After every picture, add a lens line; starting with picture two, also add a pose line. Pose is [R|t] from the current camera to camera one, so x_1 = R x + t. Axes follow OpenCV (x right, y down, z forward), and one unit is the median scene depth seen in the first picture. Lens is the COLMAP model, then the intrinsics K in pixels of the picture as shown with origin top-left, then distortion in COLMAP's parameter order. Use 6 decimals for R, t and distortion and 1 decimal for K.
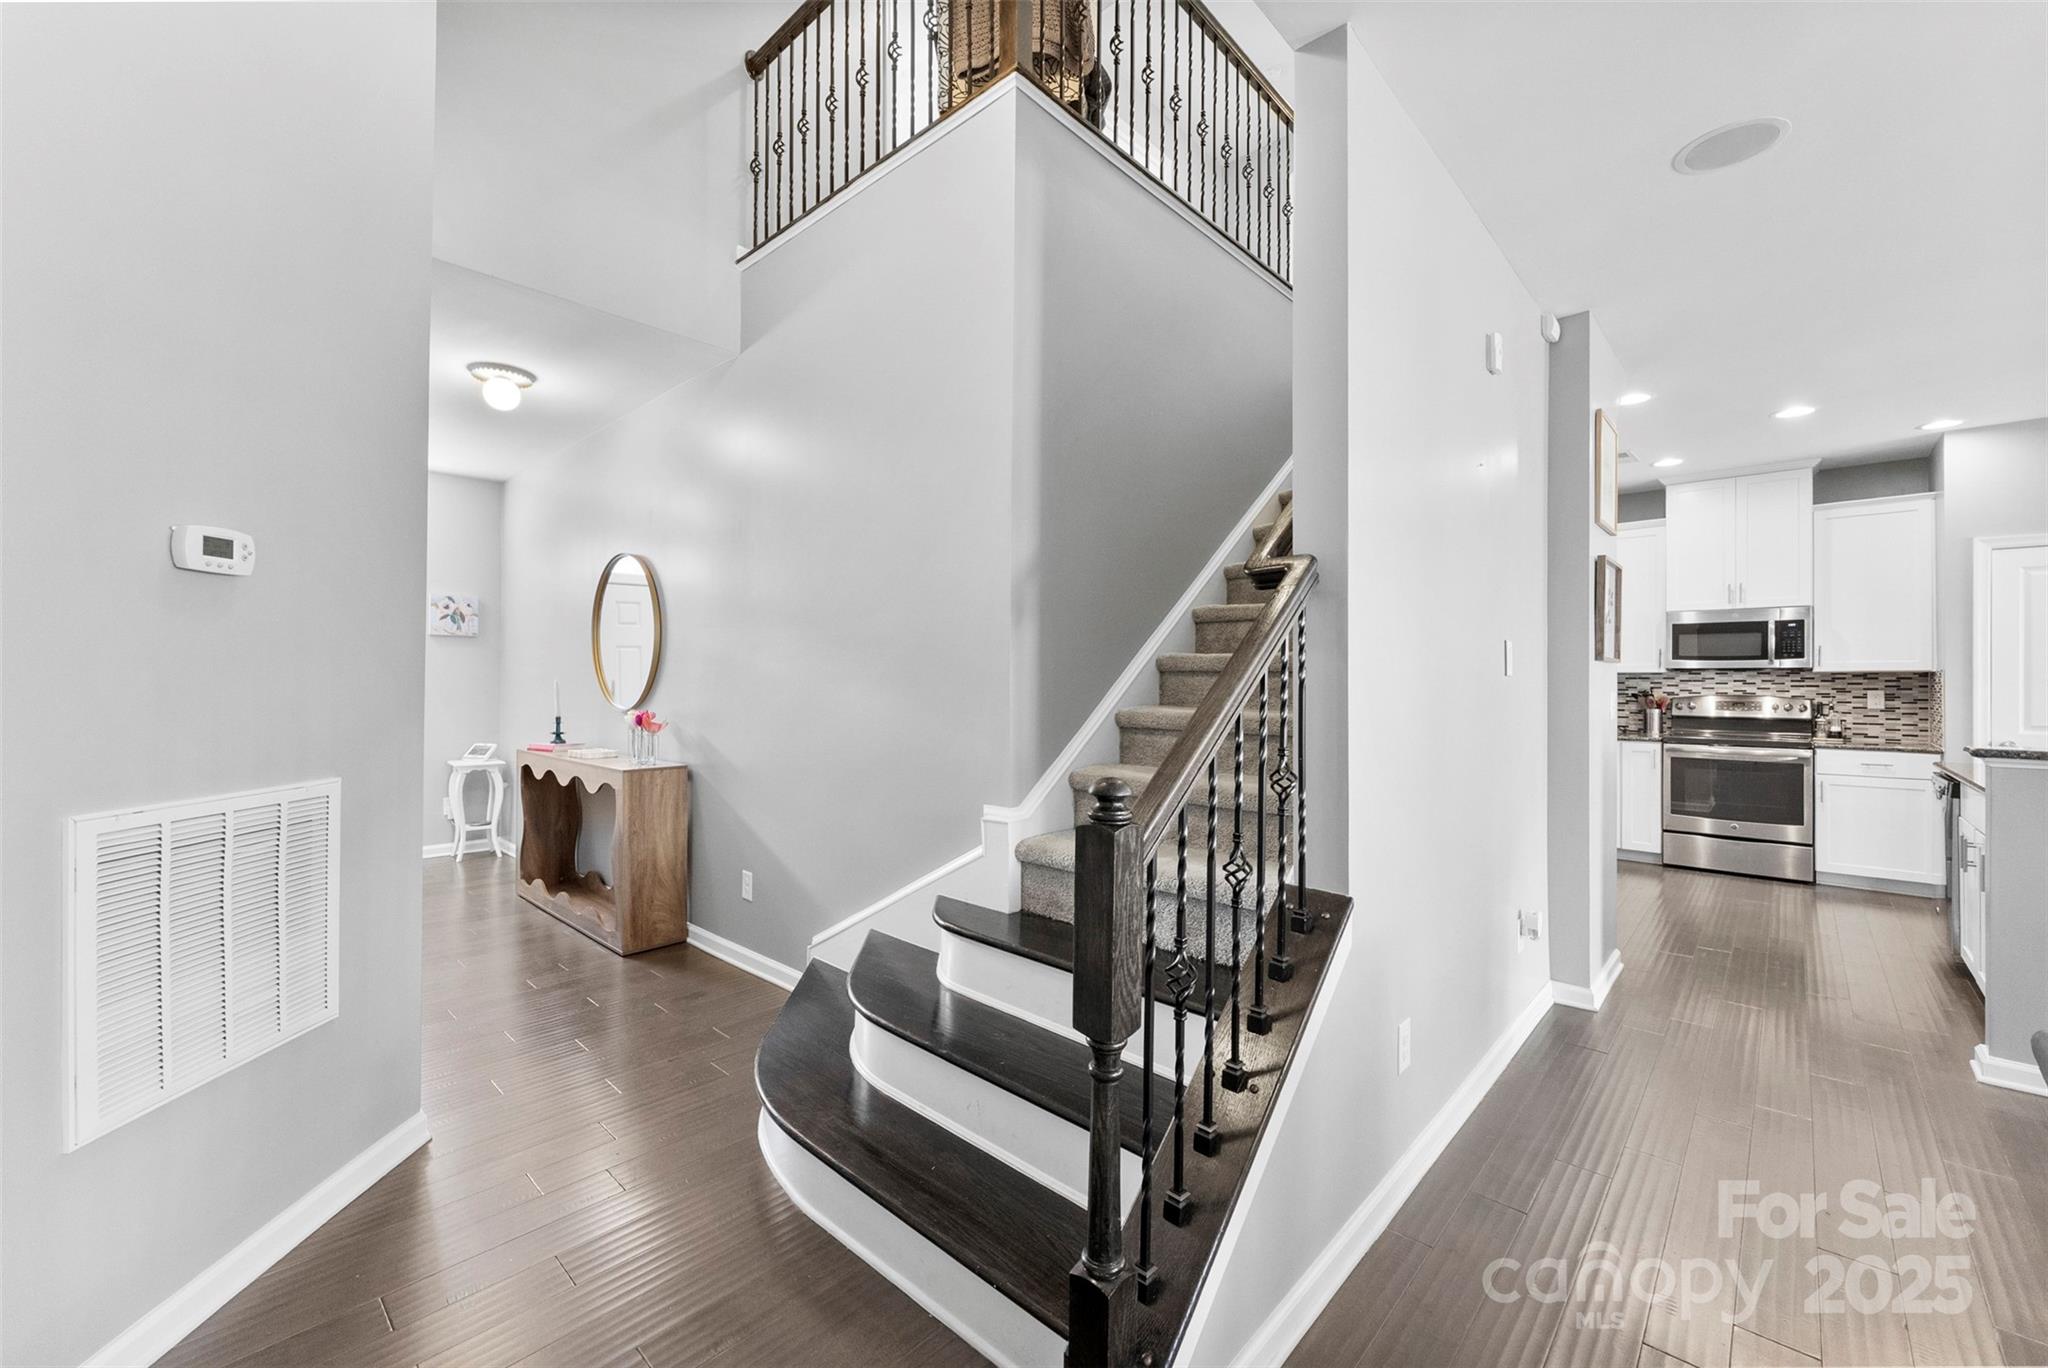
lens RADIAL K [[820.3, 0, 1027.7], [0, 820.3, 679.7], [0, 0, 1]] dist [0.000594, 0.001075]
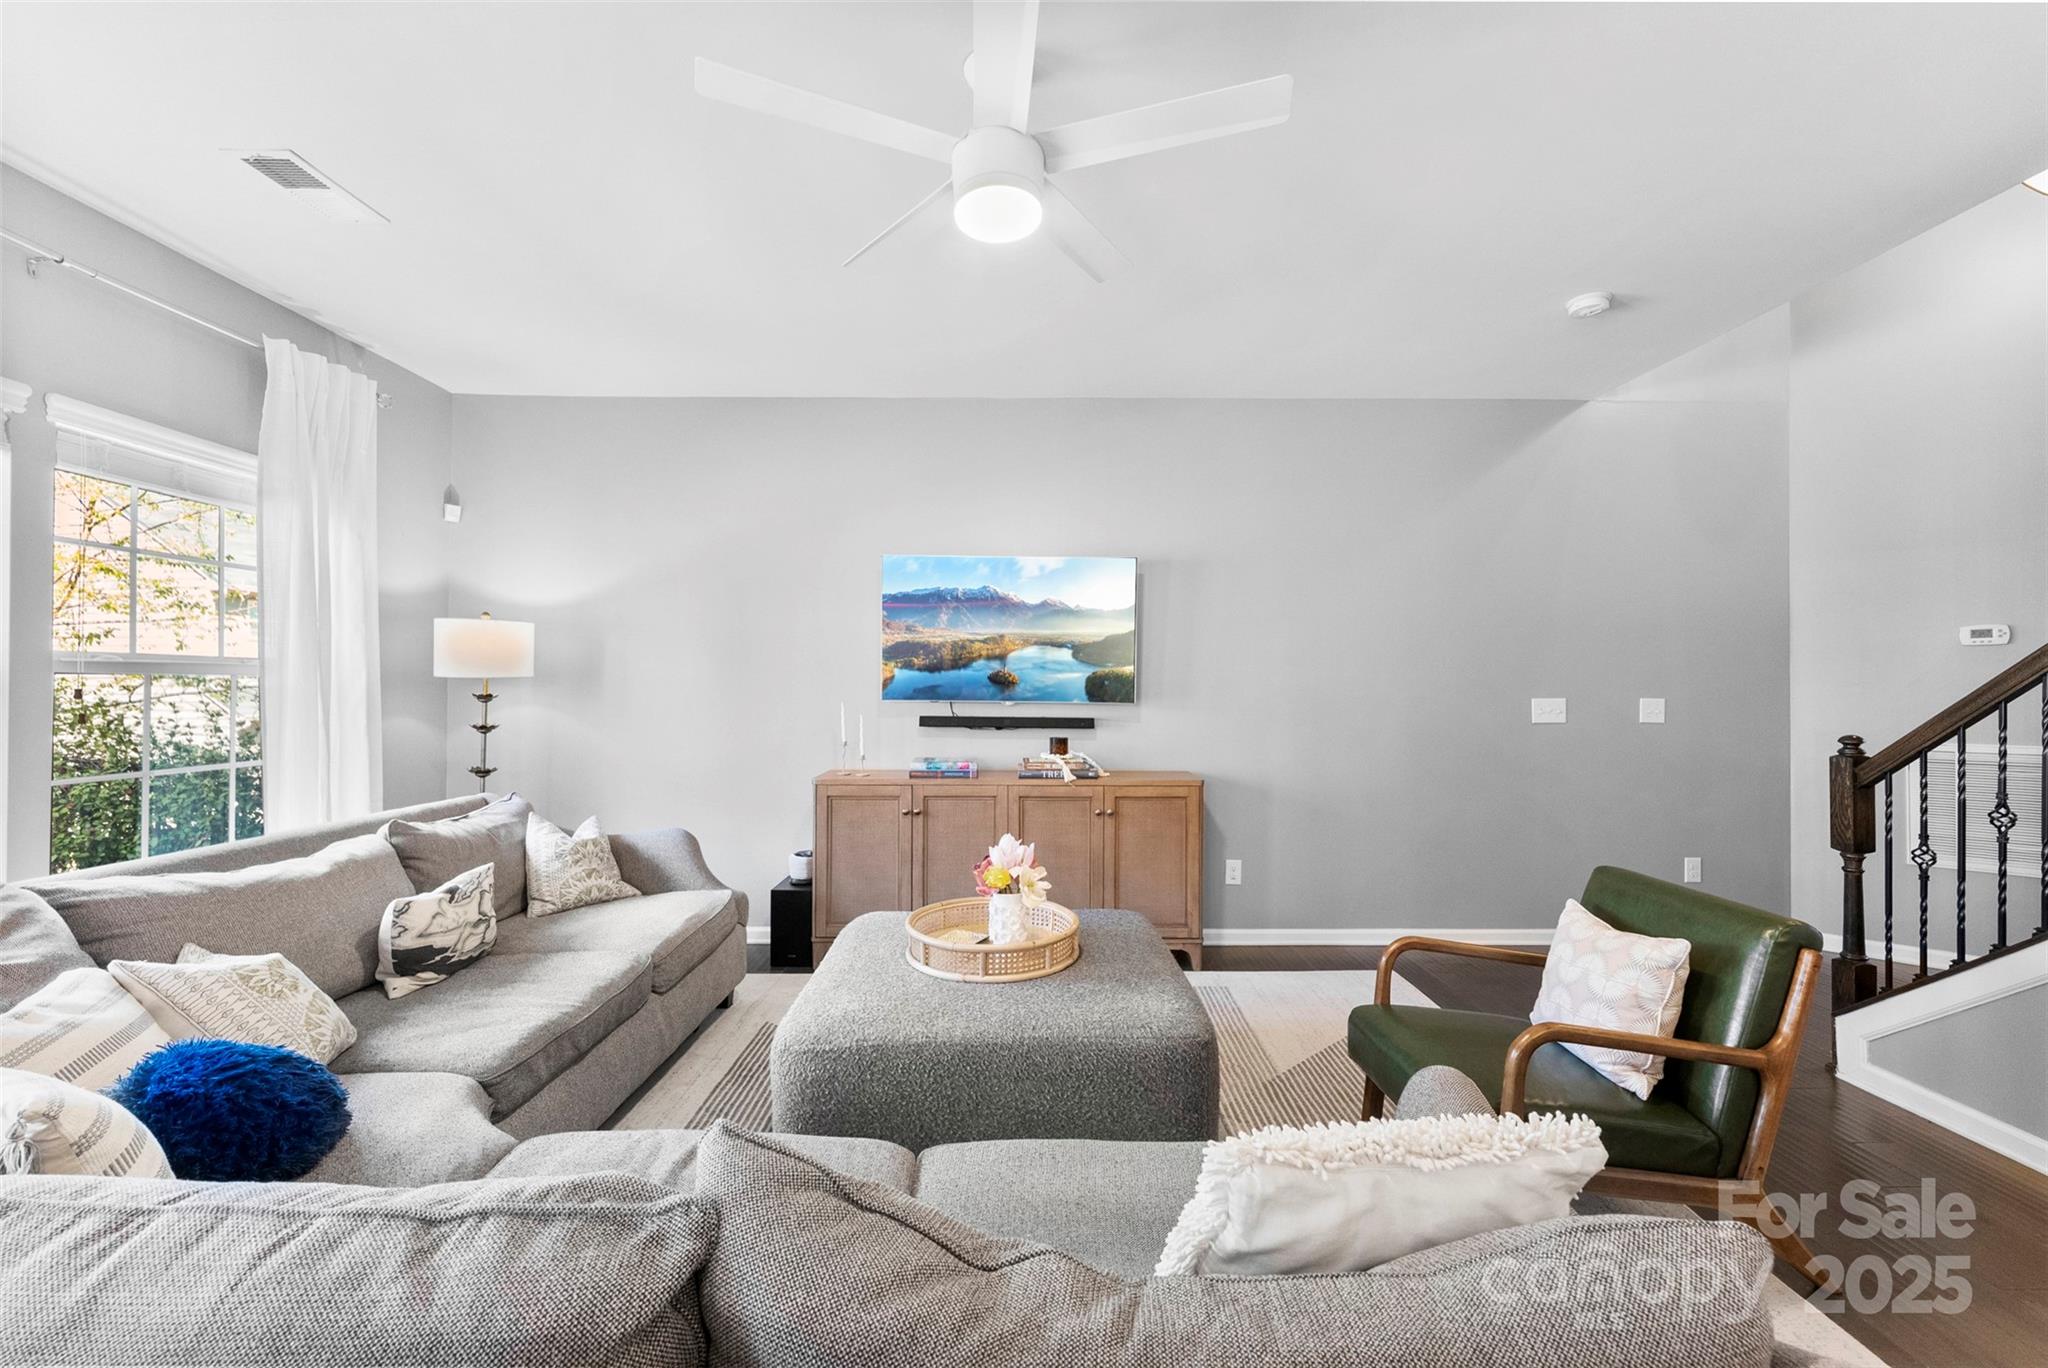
lens RADIAL K [[820.3, 0, 1022.5], [0, 820.3, 679.2], [0, 0, 1]] dist [0.000594, 0.001075]
pose [[-0.729097, -0.013545, -0.684276, 0.734788], [-0.003443, 0.999864, -0.016123, 0.002995], [0.684402, -0.009399, -0.729044, 0.249834]]
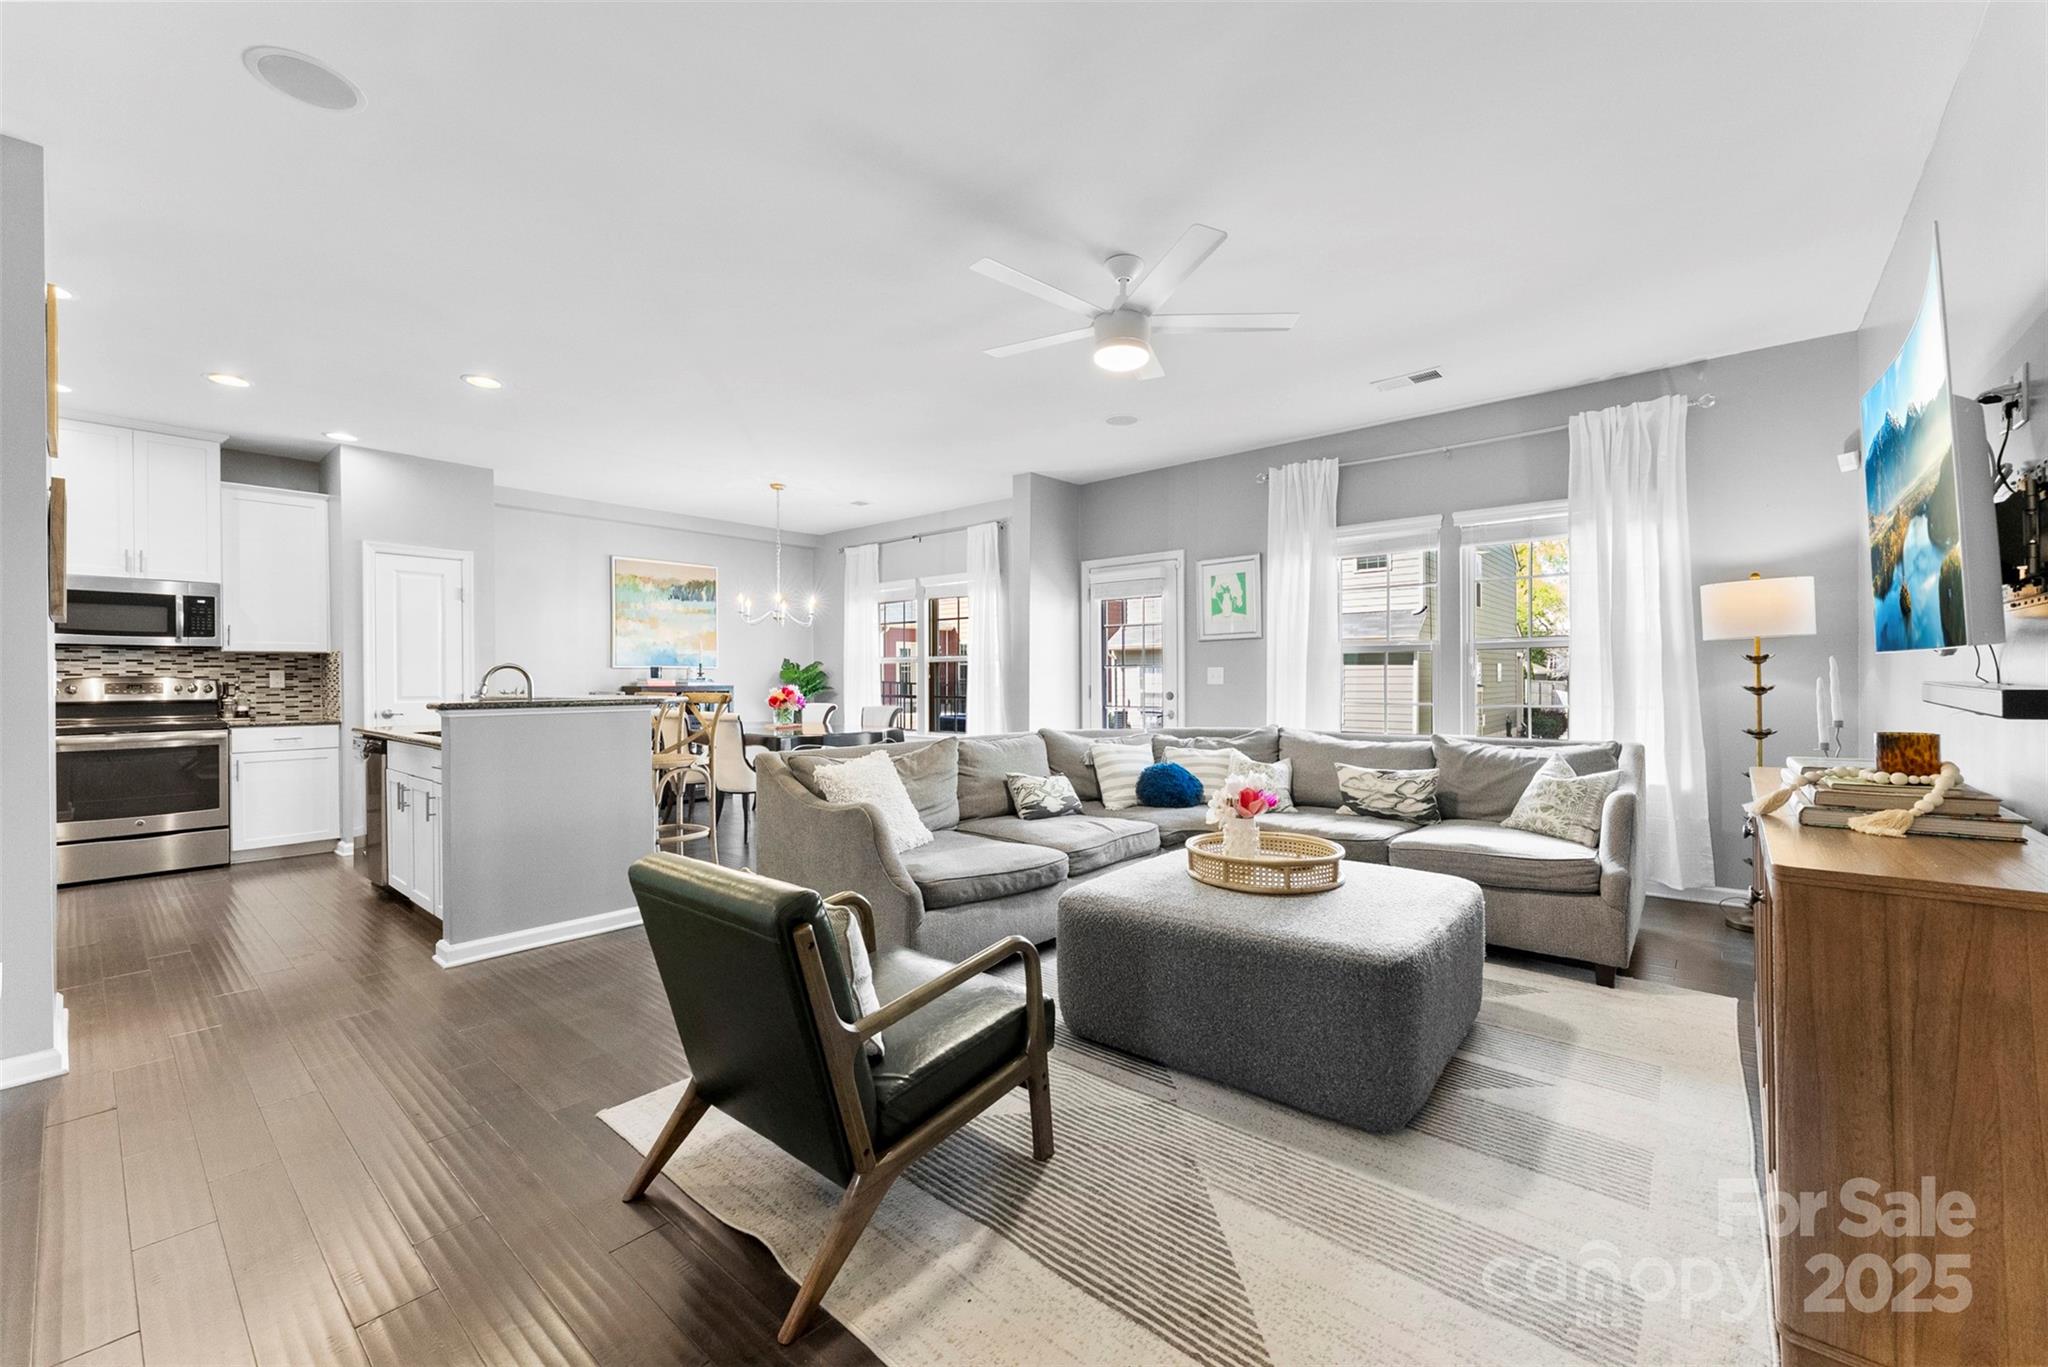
lens RADIAL K [[820.3, 0, 1018.6], [0, 820.3, 681.1], [0, 0, 1]] dist [0.000594, 0.001075]
pose [[-0.035612, -0.008547, 0.999329, -0.059902], [0.002221, 0.999960, 0.008632, 0.019627], [-0.999363, 0.002527, -0.035591, 0.081586]]
